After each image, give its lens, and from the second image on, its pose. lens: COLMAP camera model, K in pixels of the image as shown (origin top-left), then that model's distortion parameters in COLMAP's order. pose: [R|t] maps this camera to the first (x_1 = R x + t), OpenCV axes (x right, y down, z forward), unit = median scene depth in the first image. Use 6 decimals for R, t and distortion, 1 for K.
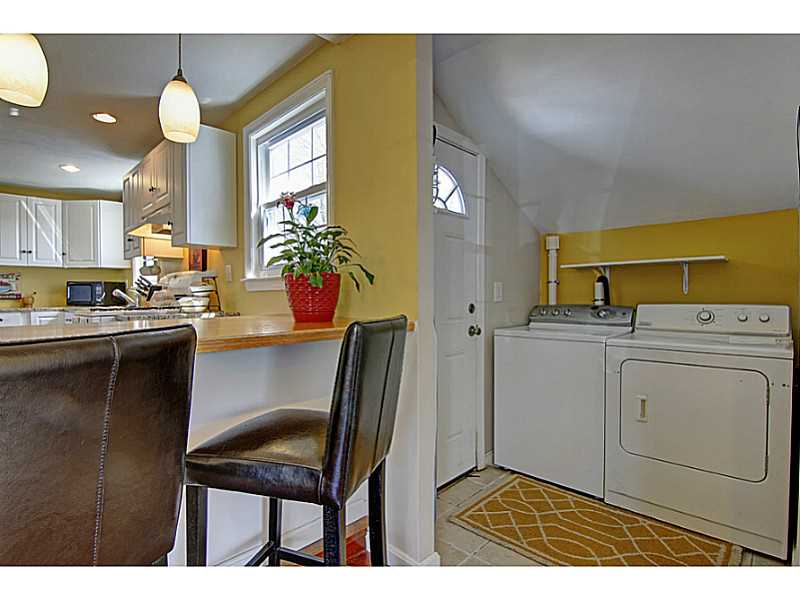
lens RADIAL K [[397.8, 0, 400.0], [0, 397.8, 300.0], [0, 0, 1]] dist [-0.000352, -0.017192]
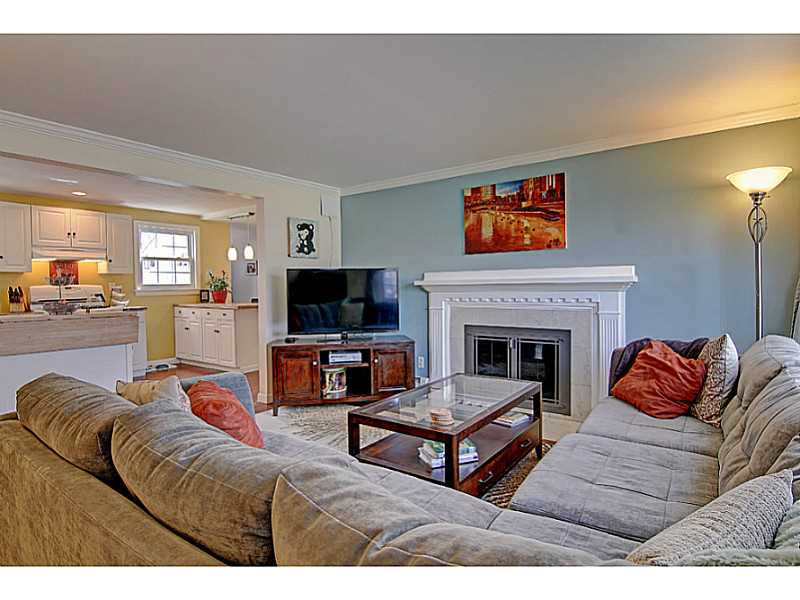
lens RADIAL K [[451.0, 0, 402.1], [0, 451.0, 299.7], [0, 0, 1]] dist [0.003005, -0.022825]
pose [[-0.151932, -0.020857, 0.988171, -1.760590], [0.024616, 0.999387, 0.024879, -0.017455], [-0.988084, 0.028105, -0.151326, -0.029424]]
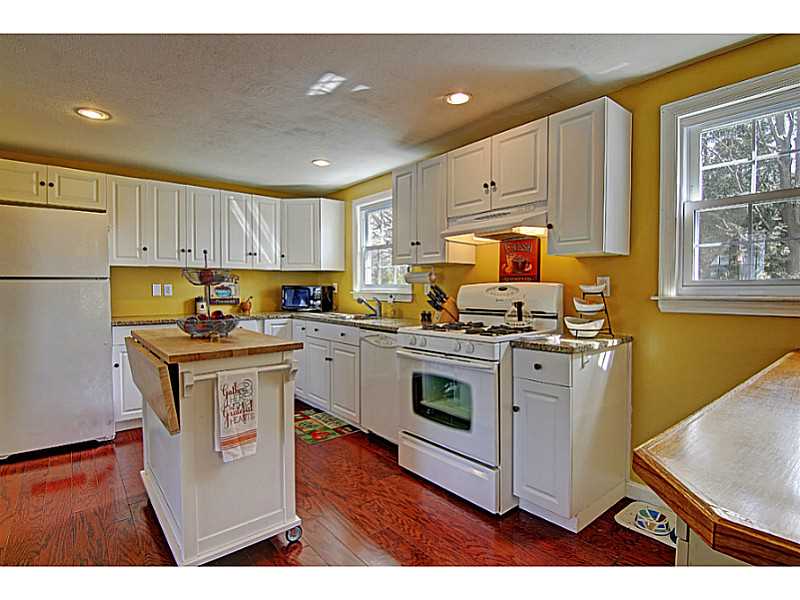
lens RADIAL K [[397.8, 0, 400.0], [0, 397.8, 300.0], [0, 0, 1]] dist [-0.000352, -0.017192]
pose [[0.994129, 0.012494, -0.107474, -0.489377], [-0.010726, 0.999798, 0.017014, -0.032745], [0.107665, -0.015762, 0.994062, 0.092362]]
